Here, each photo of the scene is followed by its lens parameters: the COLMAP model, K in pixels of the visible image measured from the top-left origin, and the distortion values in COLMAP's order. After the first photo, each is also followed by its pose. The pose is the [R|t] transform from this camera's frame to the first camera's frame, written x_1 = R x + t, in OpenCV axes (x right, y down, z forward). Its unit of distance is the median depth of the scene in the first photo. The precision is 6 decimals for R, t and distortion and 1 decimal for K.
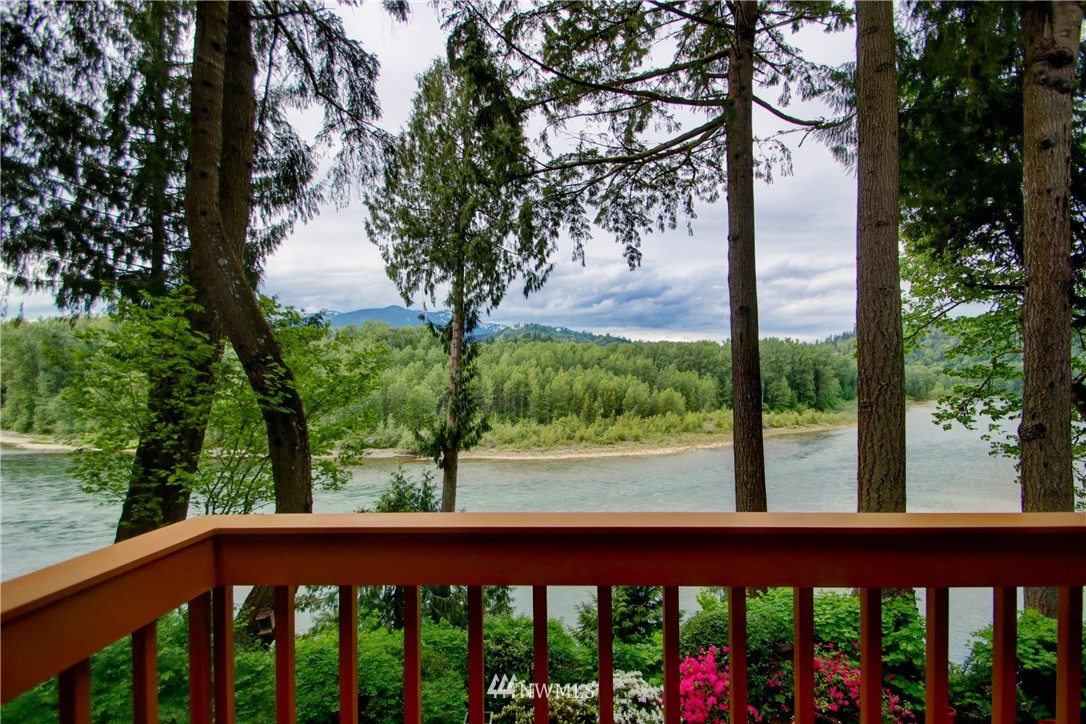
lens RADIAL K [[512.5, 0, 547.3], [0, 512.5, 378.7], [0, 0, 1]] dist [0.019531, -0.019238]
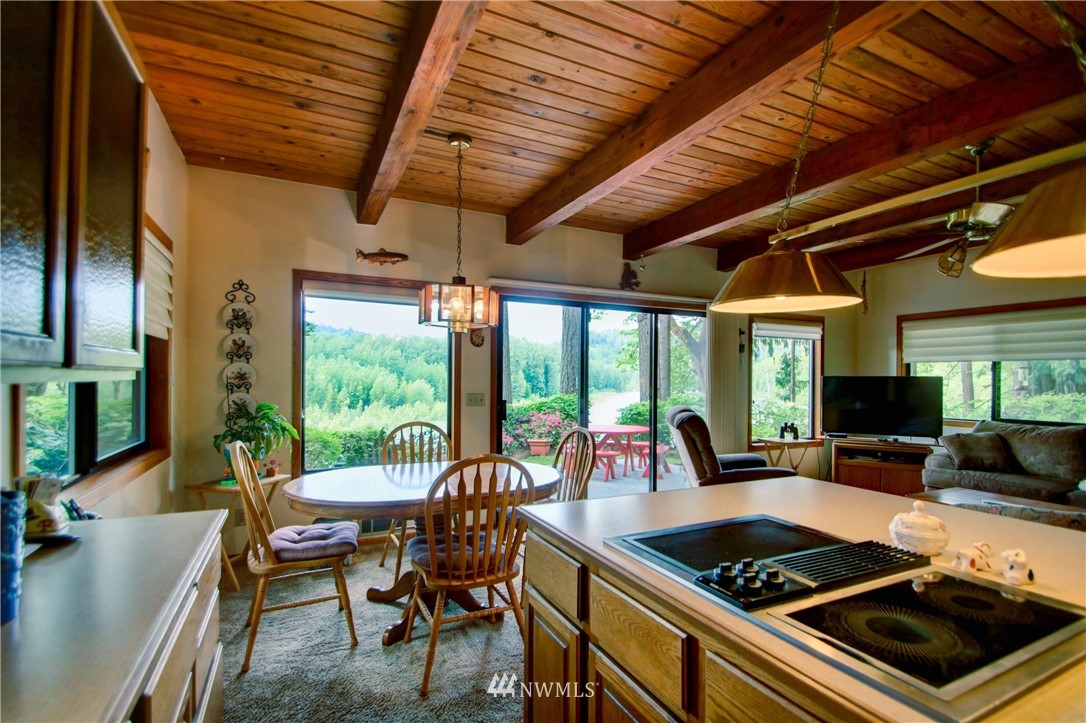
lens RADIAL K [[512.5, 0, 549.3], [0, 512.5, 379.3], [0, 0, 1]] dist [0.019531, -0.019238]
pose [[0.883361, 0.001465, 0.468691, -0.082192], [-0.004816, 0.999971, 0.005952, 0.105109], [-0.468668, -0.007515, 0.883342, -0.170038]]
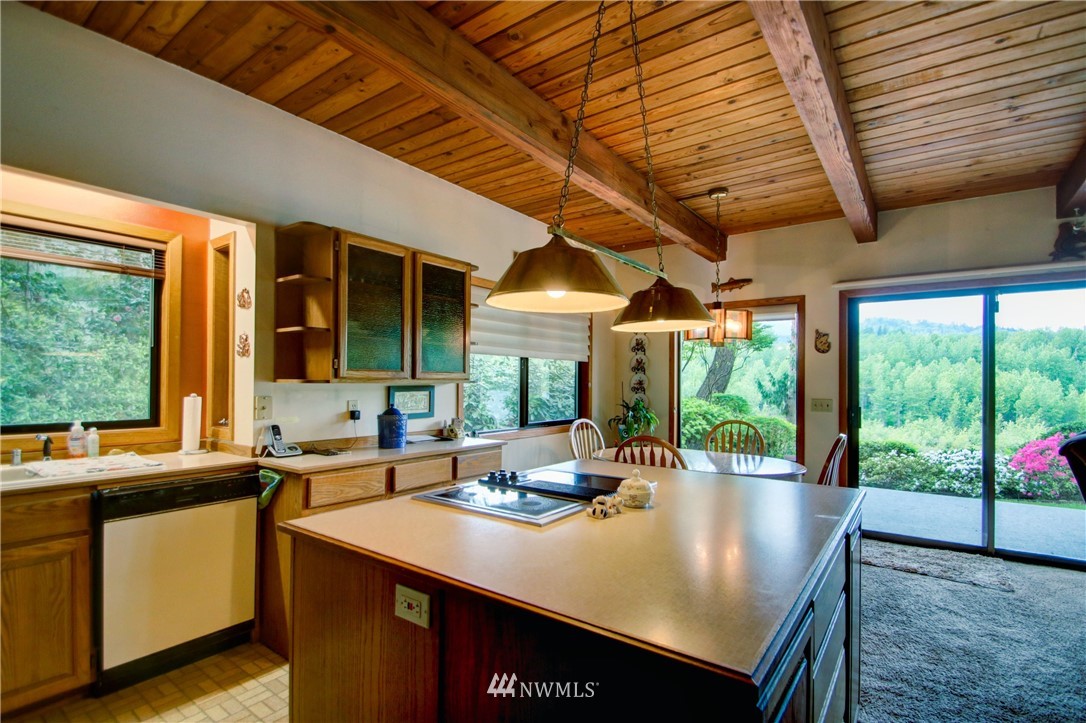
lens RADIAL K [[512.5, 0, 549.8], [0, 512.5, 376.9], [0, 0, 1]] dist [0.019531, -0.019238]
pose [[0.829141, -0.004100, -0.559024, -0.003610], [-0.001768, 0.999949, -0.009957, 0.105345], [0.559037, 0.009244, 0.829091, -0.203697]]
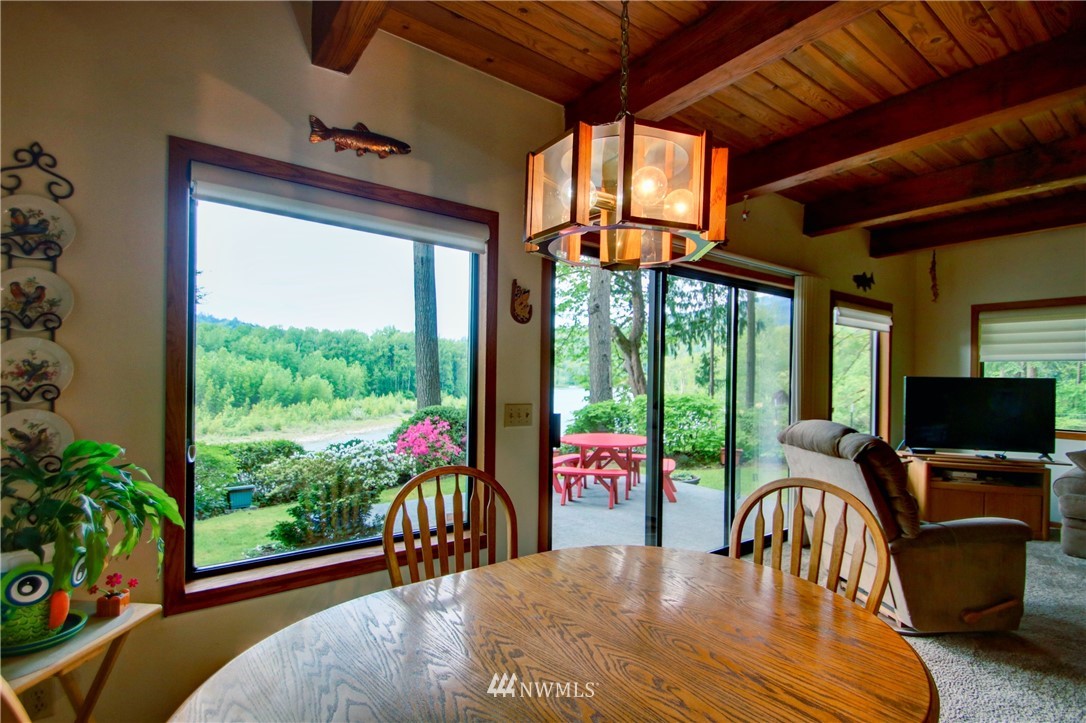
lens RADIAL K [[512.5, 0, 549.7], [0, 512.5, 378.5], [0, 0, 1]] dist [0.019531, -0.019238]
pose [[0.785373, 0.004927, 0.619003, -0.080427], [-0.012597, 0.999888, 0.008024, 0.105254], [-0.618894, -0.014099, 0.785348, -0.090579]]
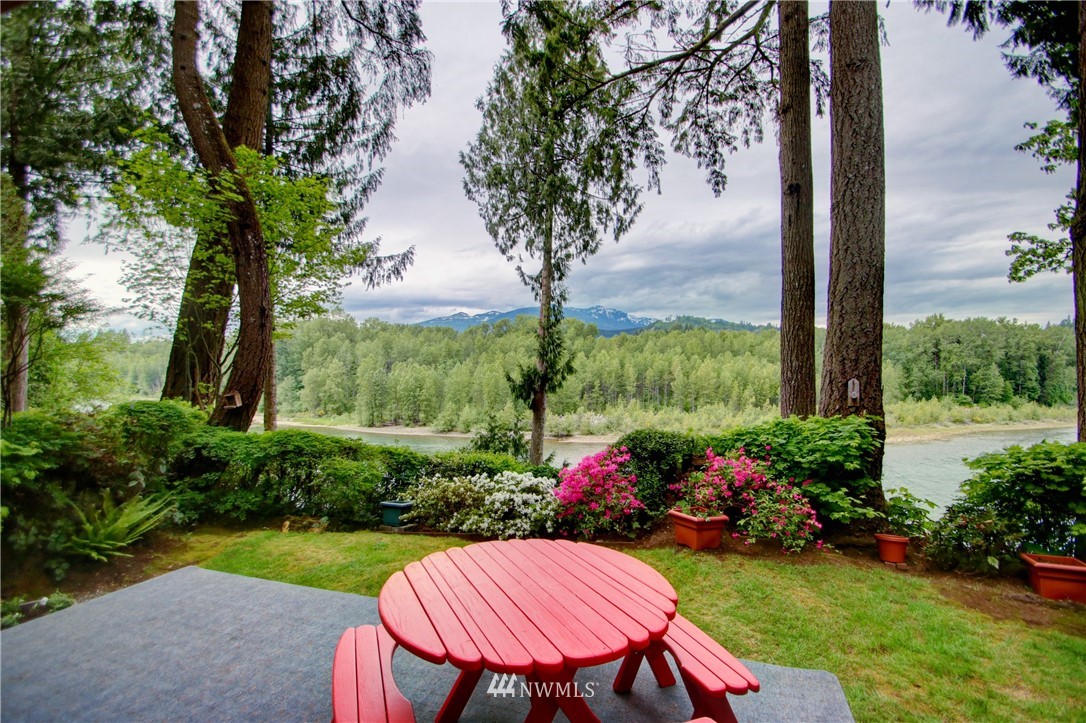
lens RADIAL K [[512.5, 0, 547.2], [0, 512.5, 377.1], [0, 0, 1]] dist [0.019531, -0.019238]
pose [[0.957621, -0.001880, -0.288024, 0.129197], [0.004069, 0.999967, 0.007003, 0.102294], [0.288001, -0.007878, 0.957598, 0.012790]]
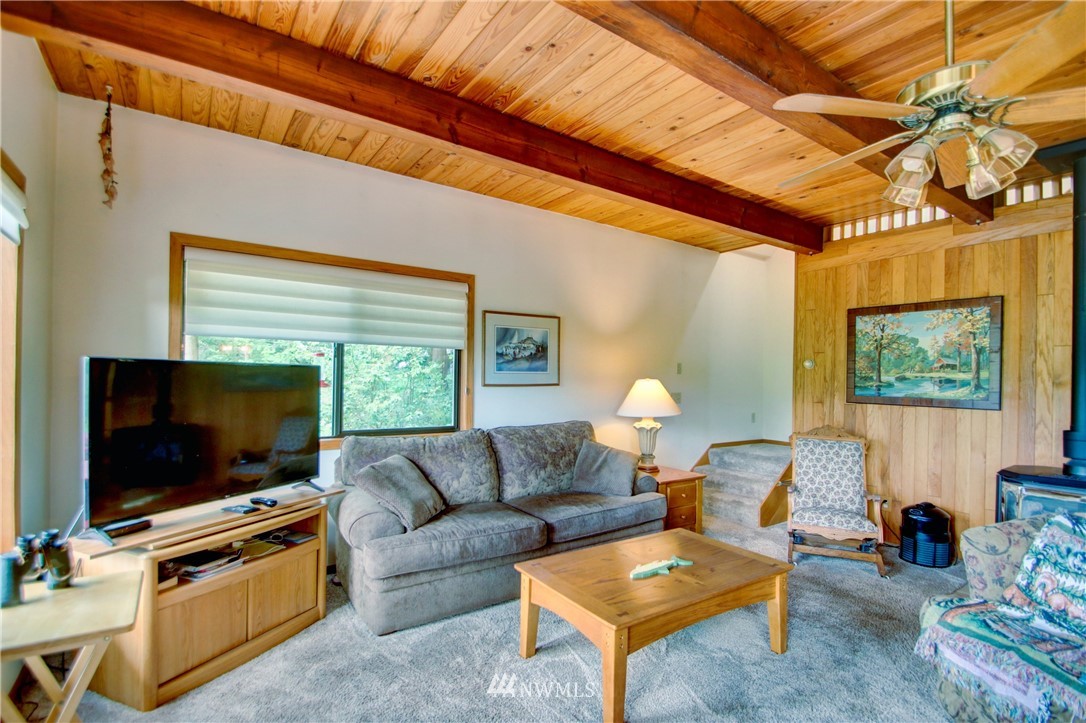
lens RADIAL K [[512.5, 0, 540.5], [0, 512.5, 375.6], [0, 0, 1]] dist [0.019531, -0.019238]
pose [[-0.596541, -0.002742, 0.802578, 0.035799], [-0.013260, 0.999891, -0.006440, 0.106848], [-0.802473, -0.014484, -0.596513, -0.032770]]
